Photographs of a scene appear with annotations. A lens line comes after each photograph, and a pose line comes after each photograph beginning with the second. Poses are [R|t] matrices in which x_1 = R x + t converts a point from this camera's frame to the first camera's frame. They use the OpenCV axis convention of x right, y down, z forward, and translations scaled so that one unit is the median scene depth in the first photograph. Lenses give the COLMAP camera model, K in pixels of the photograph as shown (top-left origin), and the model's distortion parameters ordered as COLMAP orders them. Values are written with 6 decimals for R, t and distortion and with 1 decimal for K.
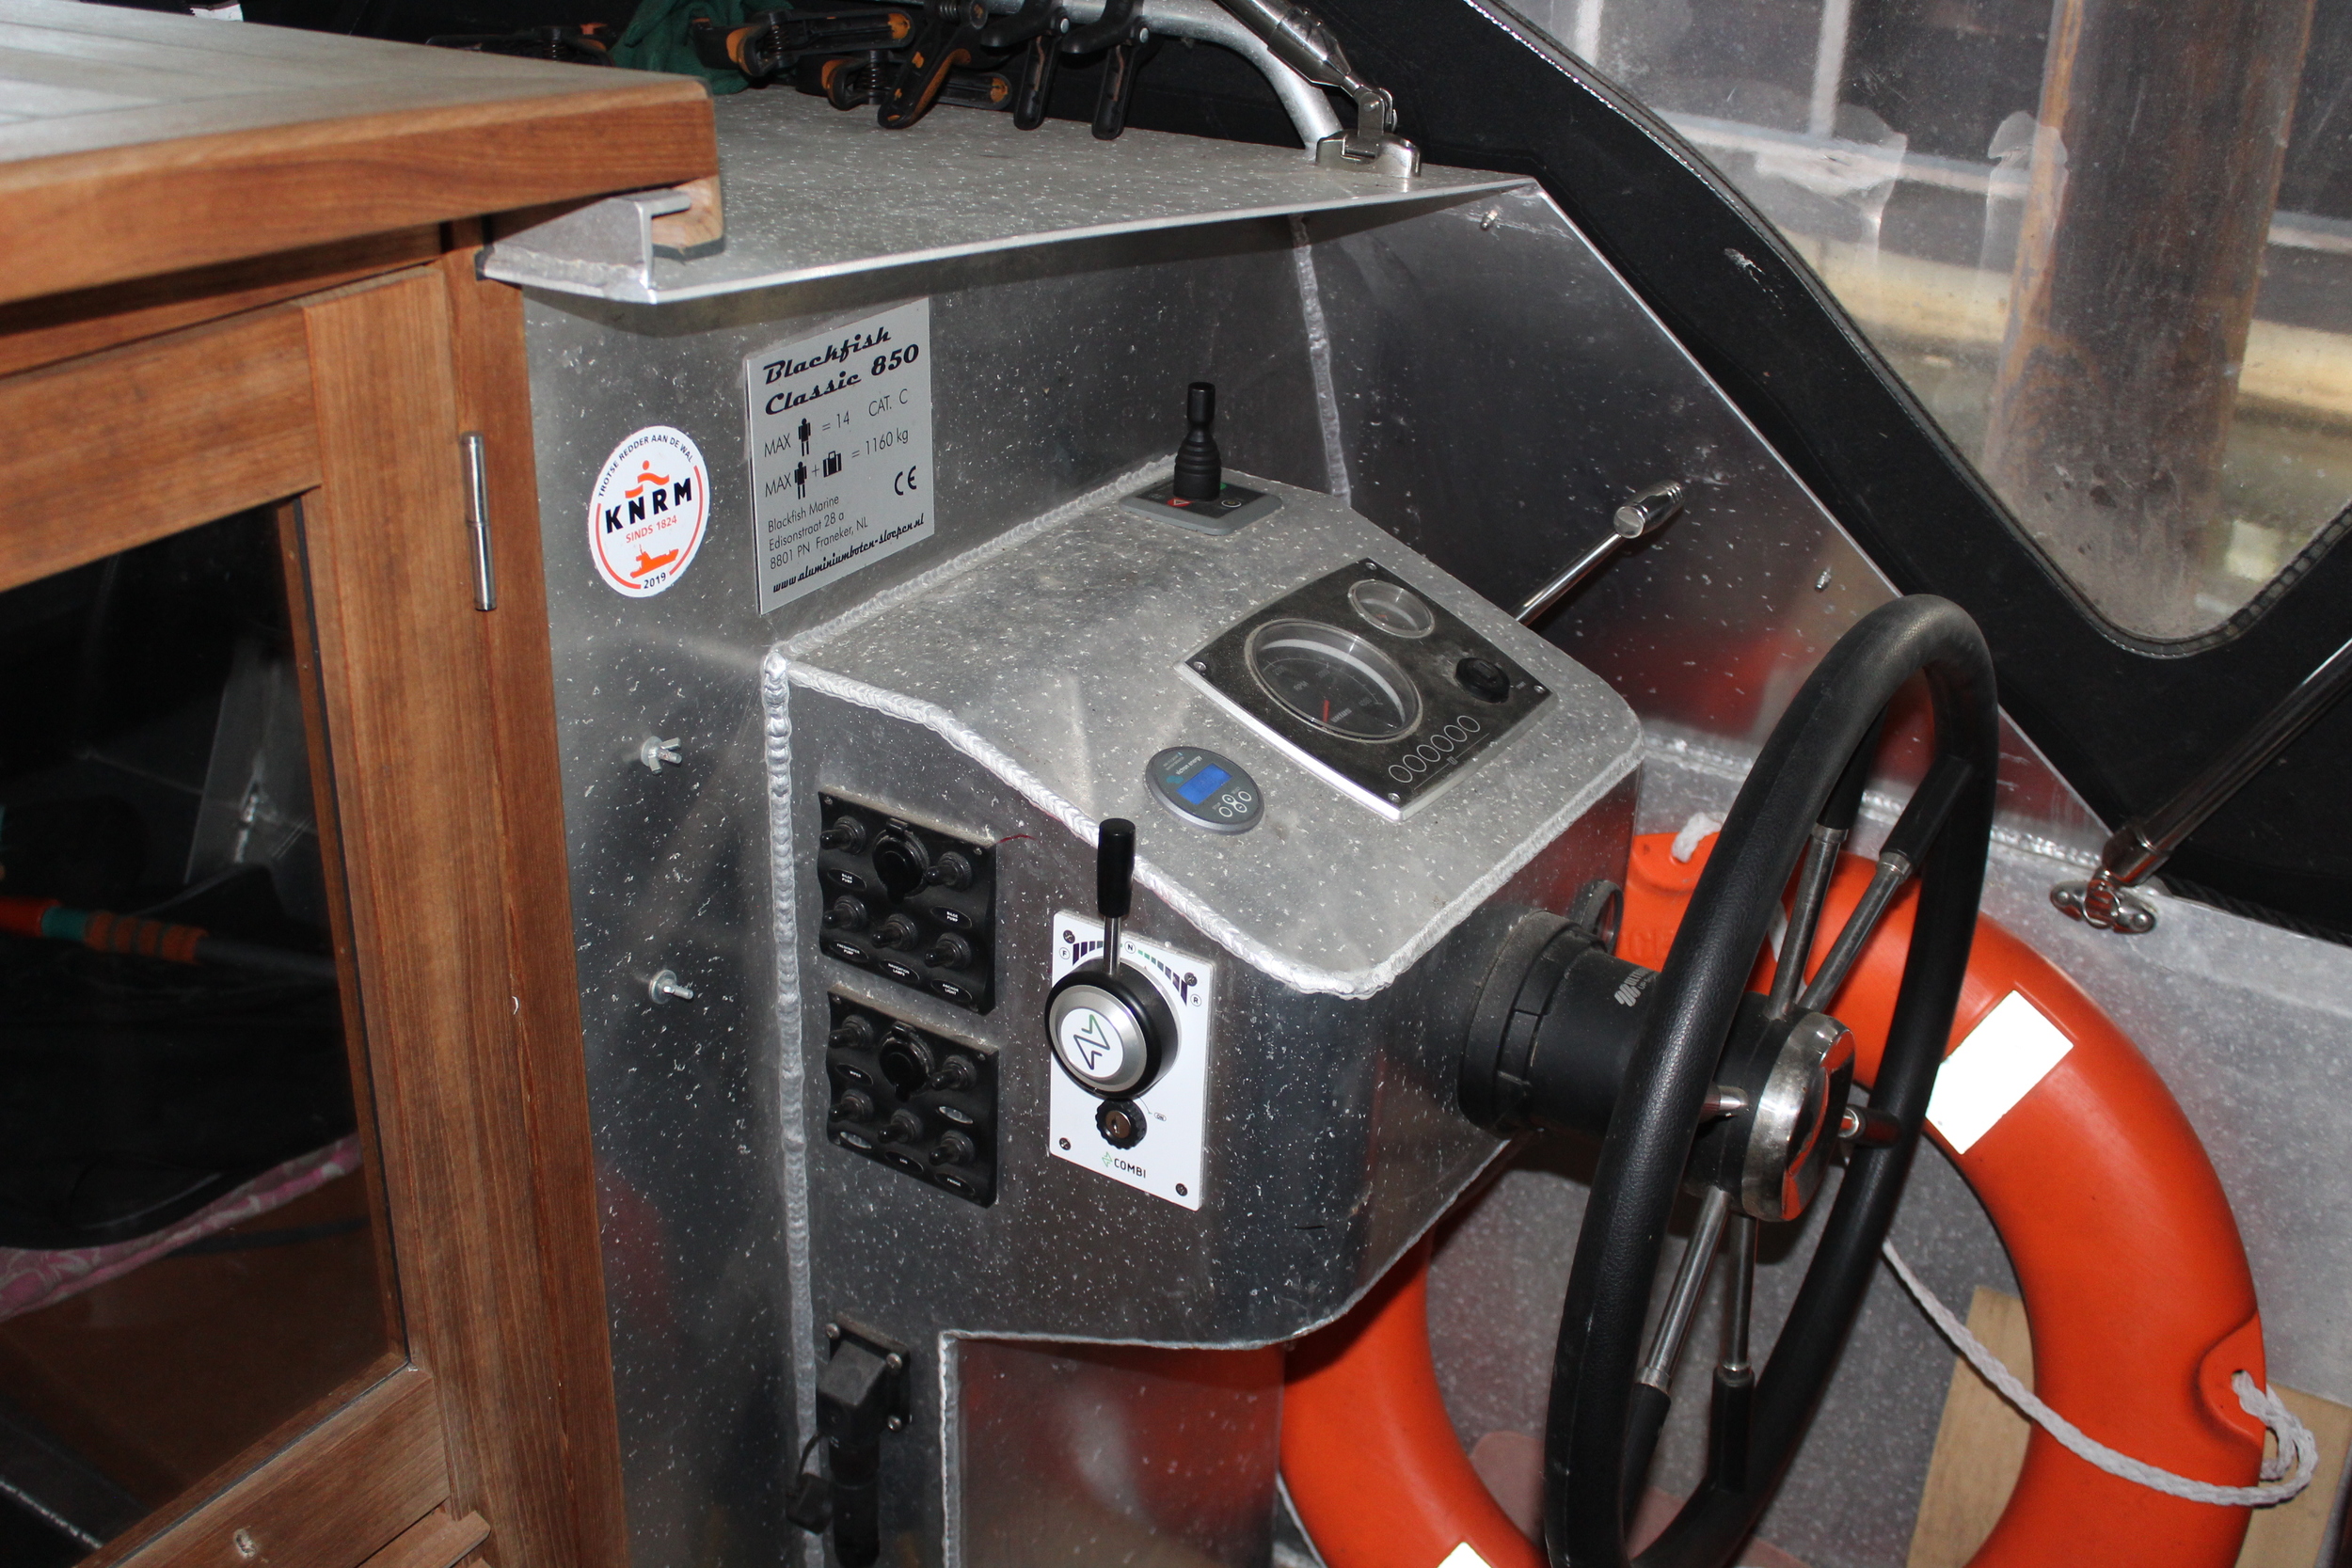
lens RADIAL K [[2503.7, 0, 1176.0], [0, 2503.7, 784.0], [0, 0, 1]] dist [-0.126773, 0.167176]
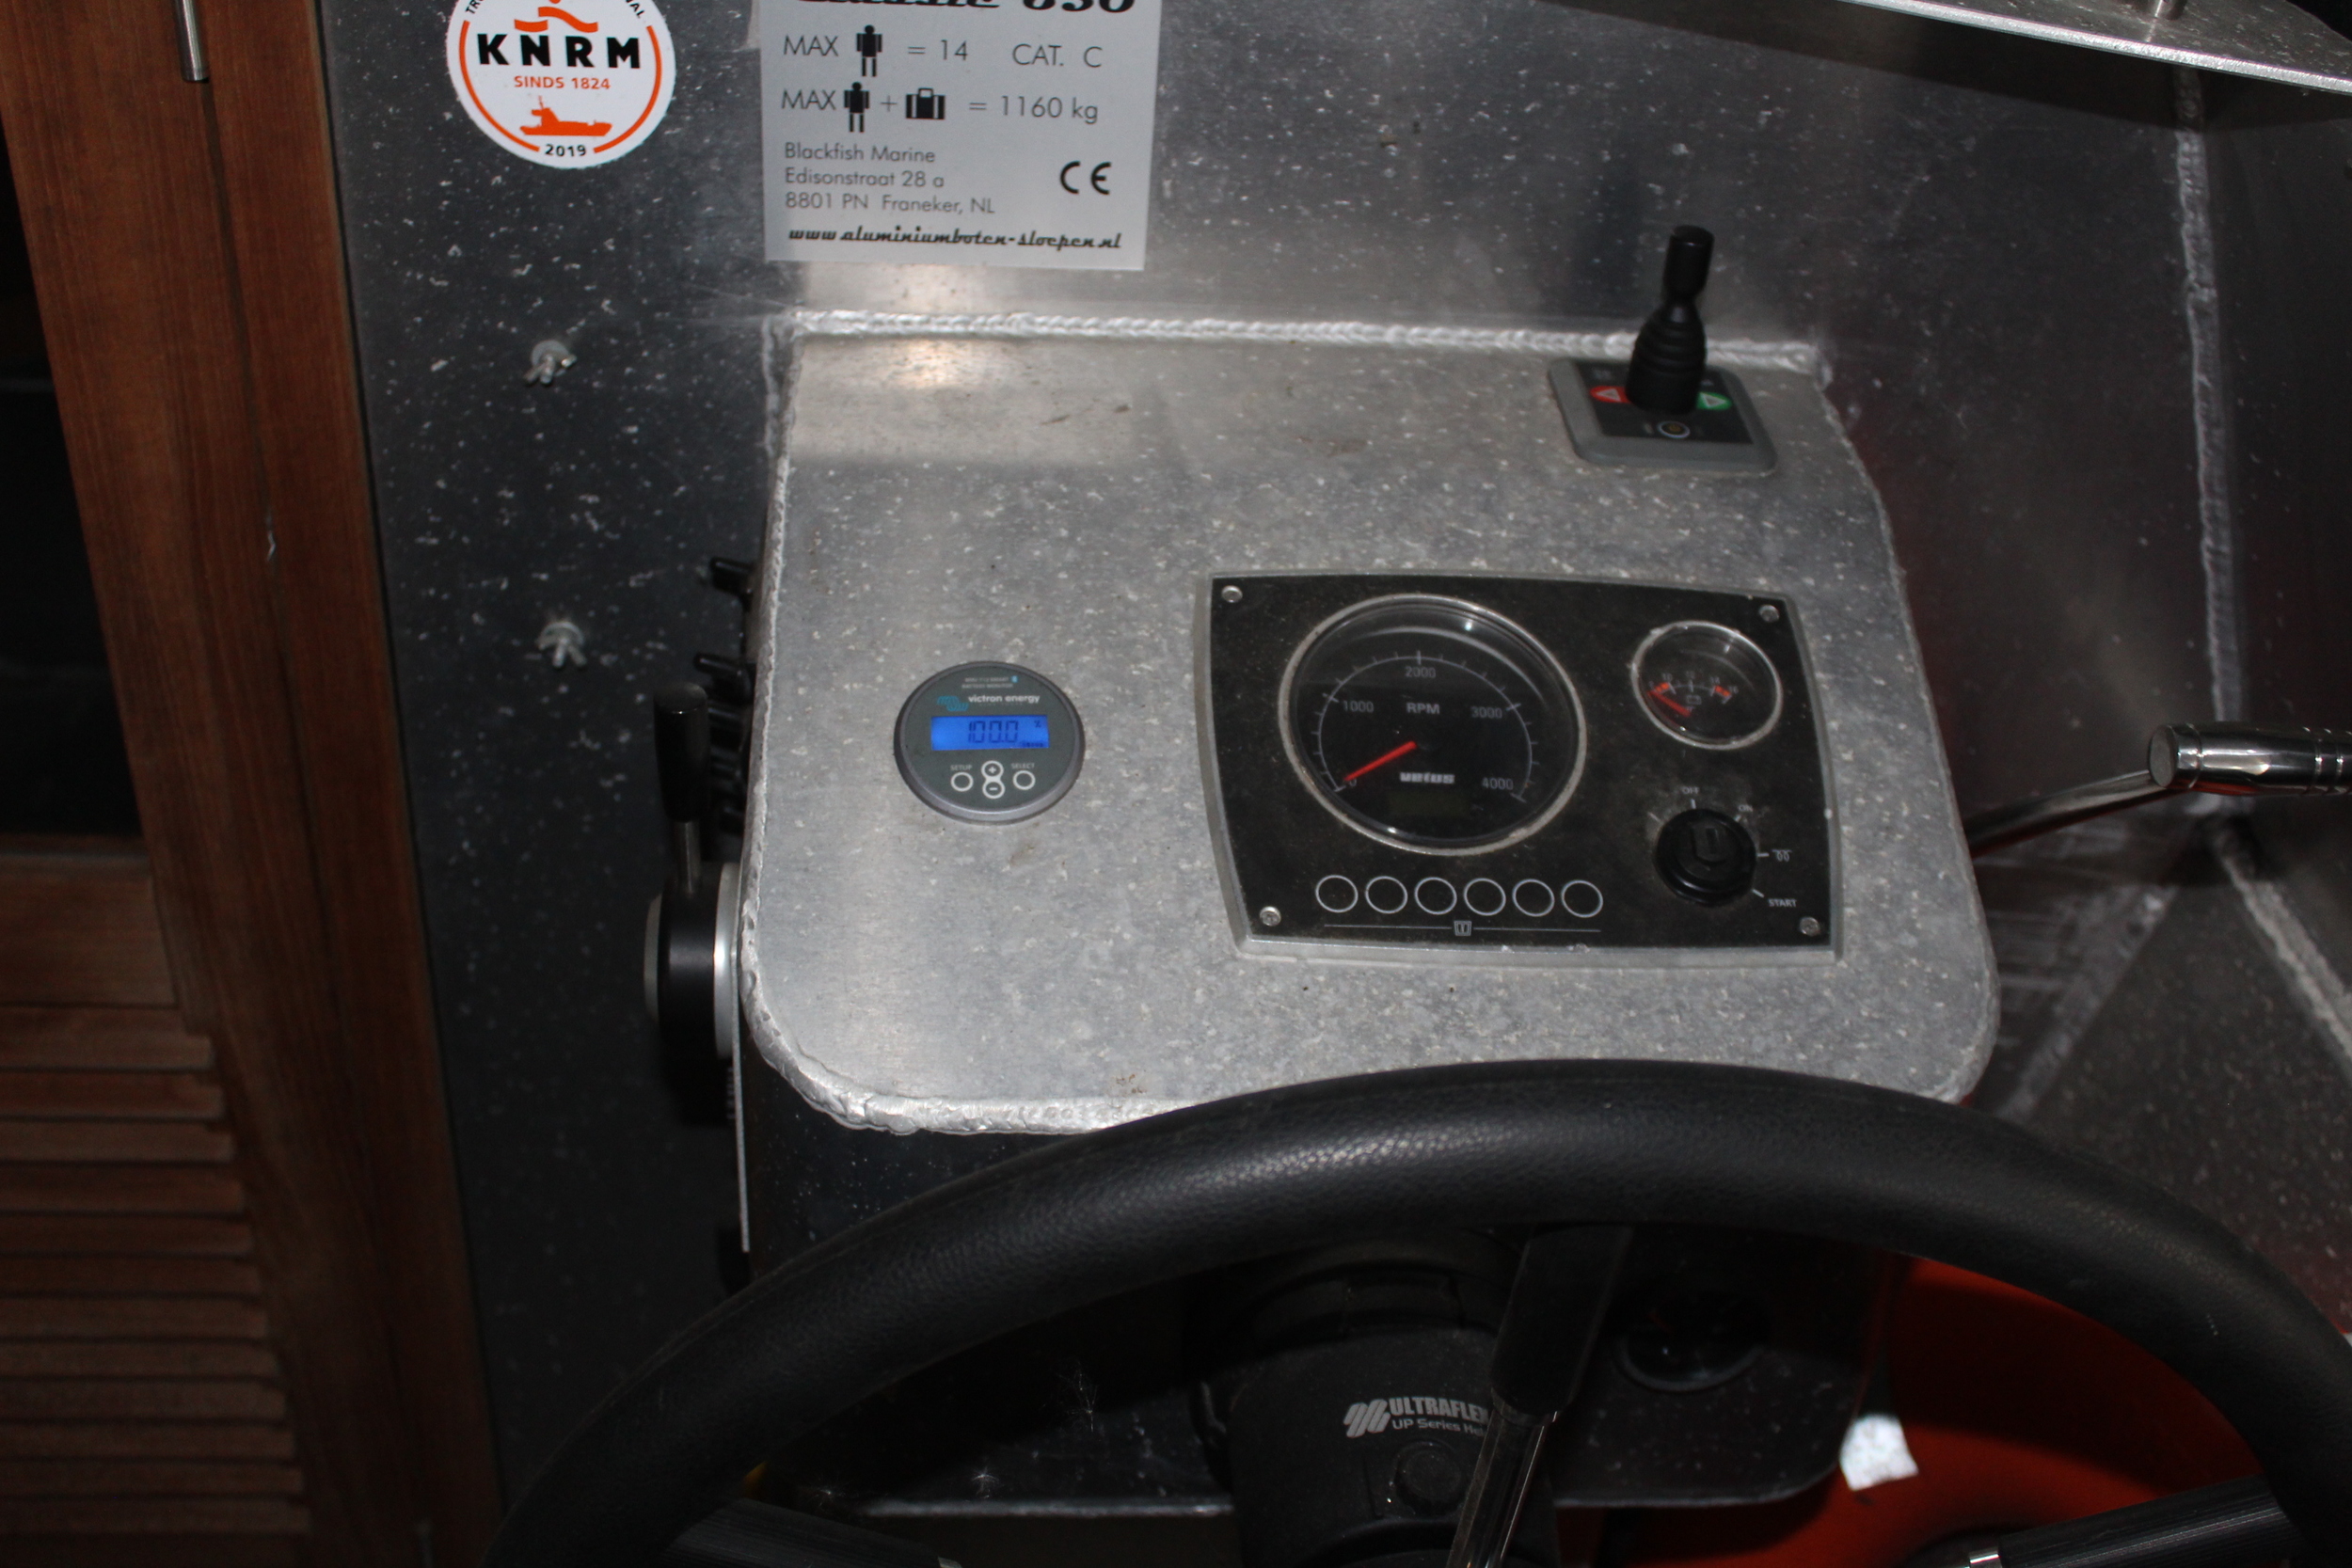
lens RADIAL K [[2503.7, 0, 1176.0], [0, 2503.7, 784.0], [0, 0, 1]] dist [-0.126773, 0.167176]
pose [[0.593071, 0.487612, -0.640703, 0.484584], [-0.399393, 0.869119, 0.291749, -0.206897], [0.699108, 0.082864, 0.710198, 0.590987]]
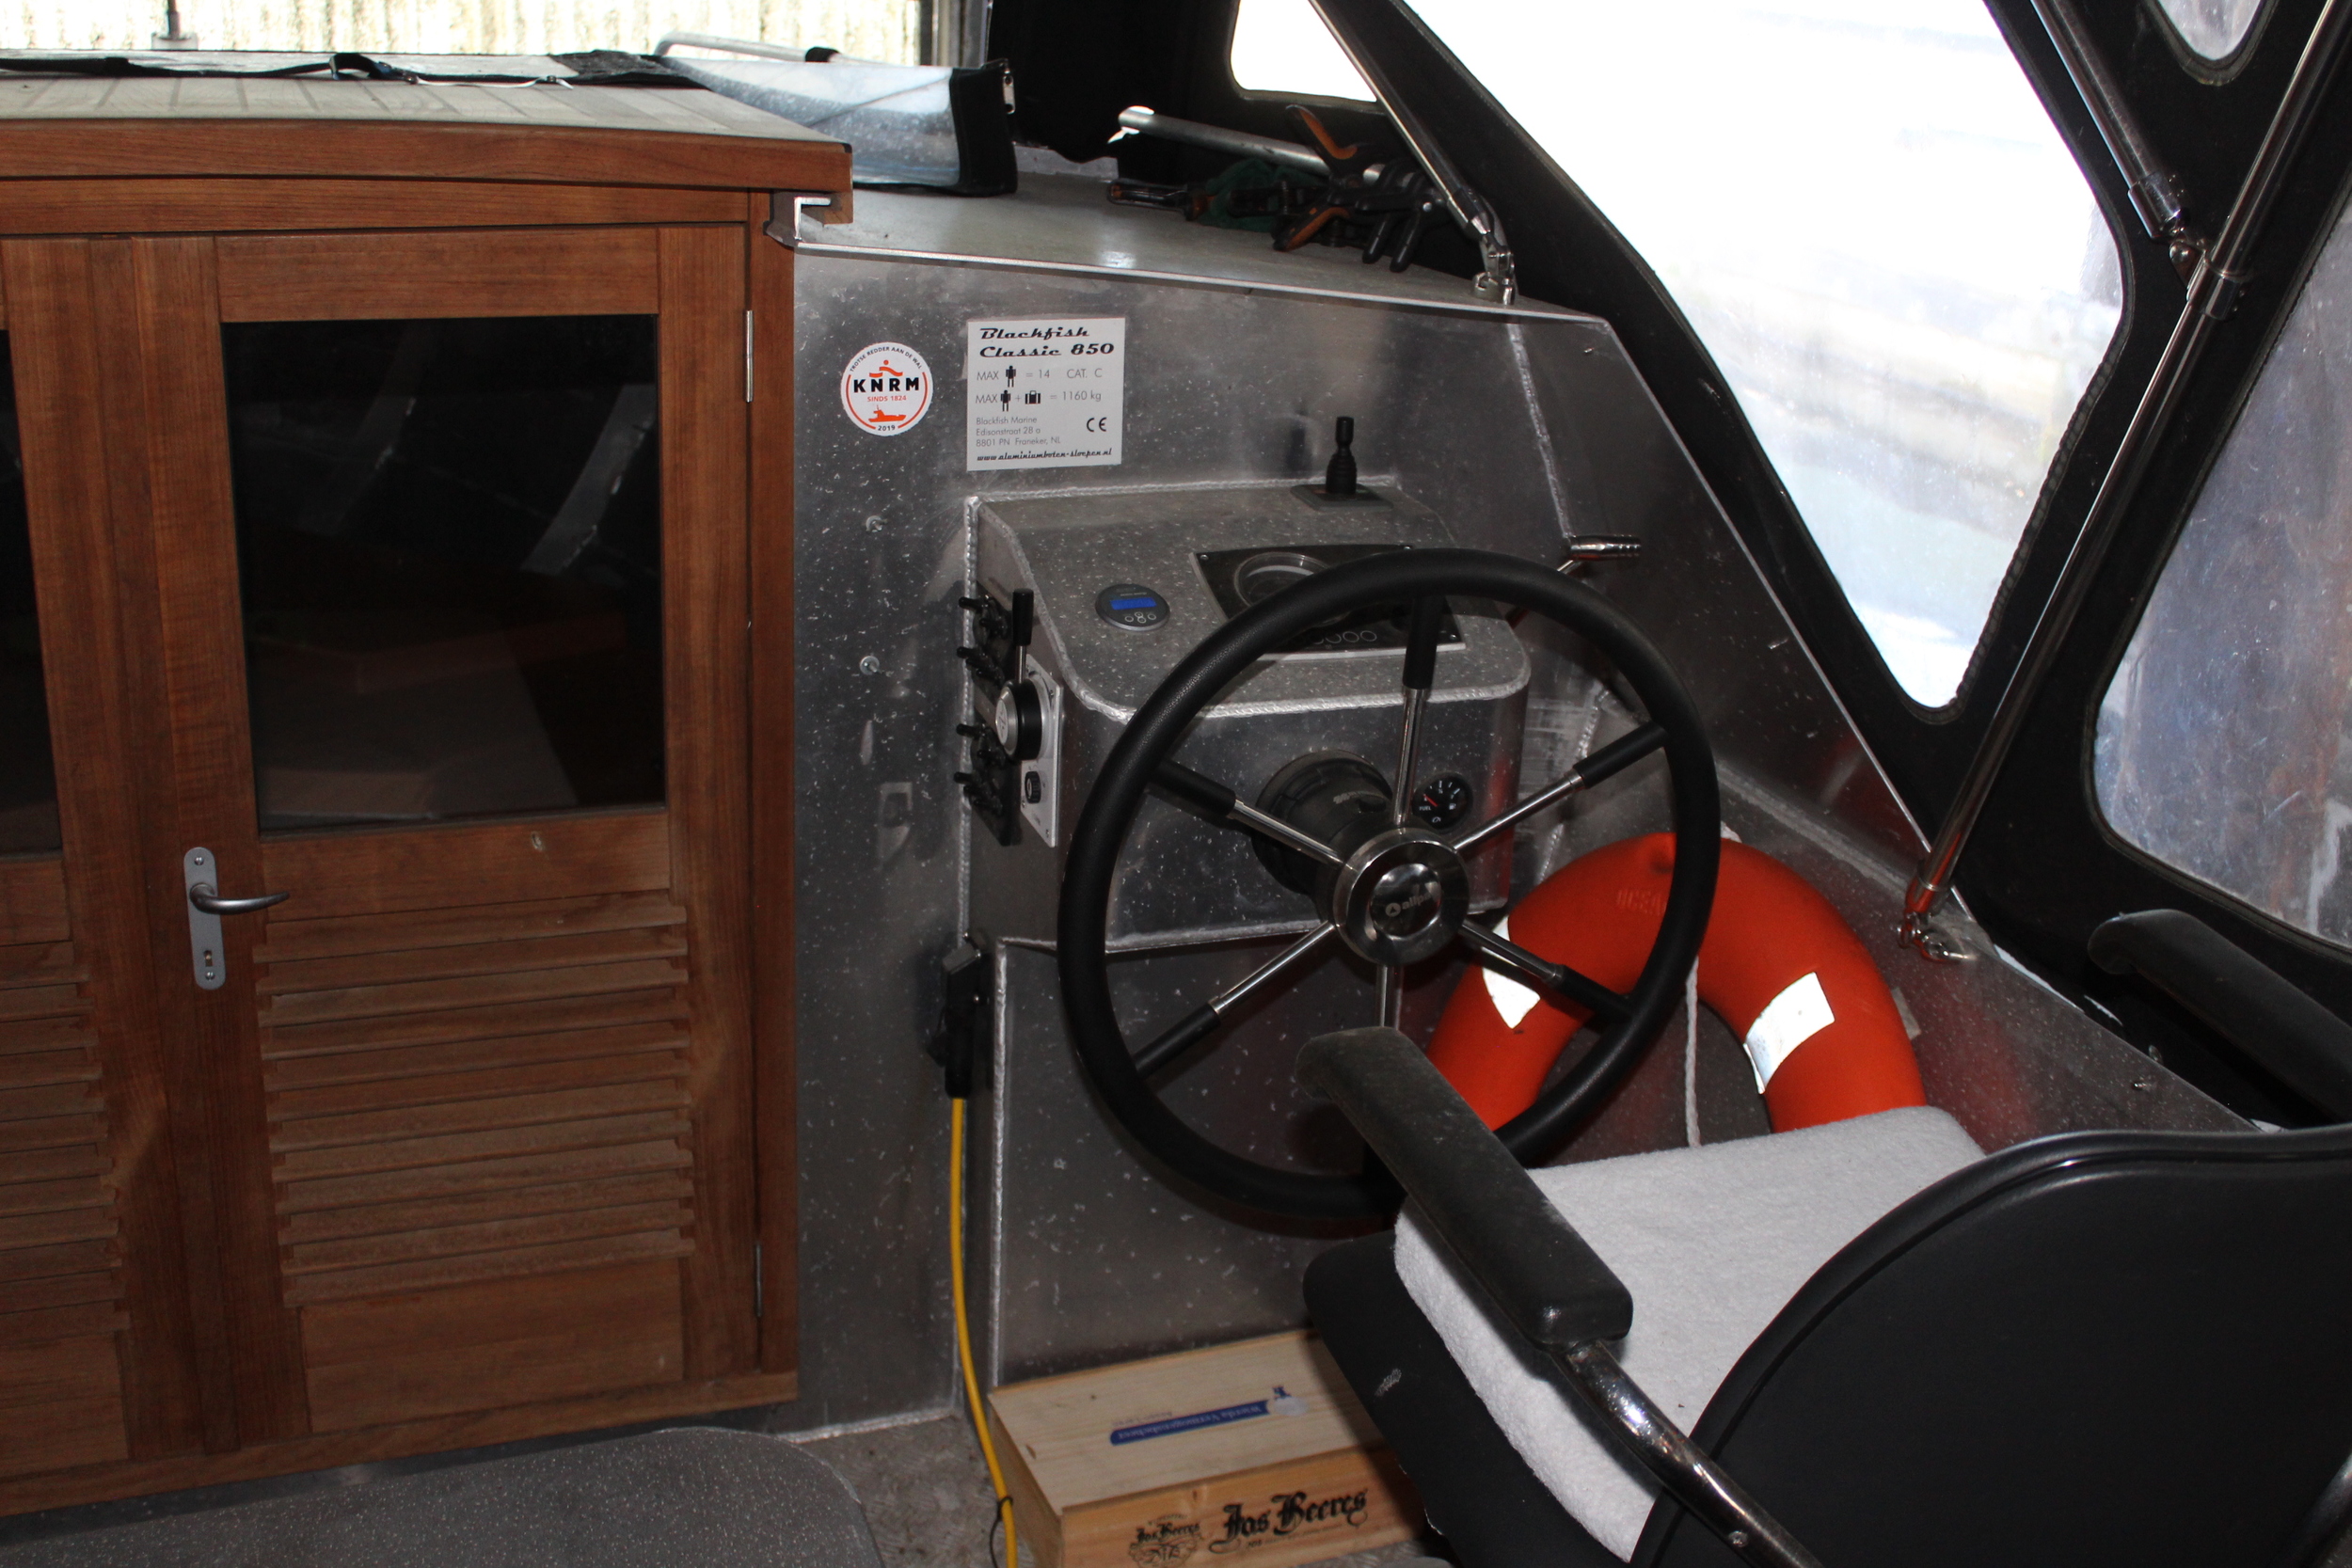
lens RADIAL K [[2503.7, 0, 1176.0], [0, 2503.7, 784.0], [0, 0, 1]] dist [-0.126773, 0.167176]
pose [[0.789096, 0.215457, -0.575244, 1.052473], [-0.284685, 0.958098, -0.031664, 0.164089], [0.544318, 0.188750, 0.817369, -0.329894]]
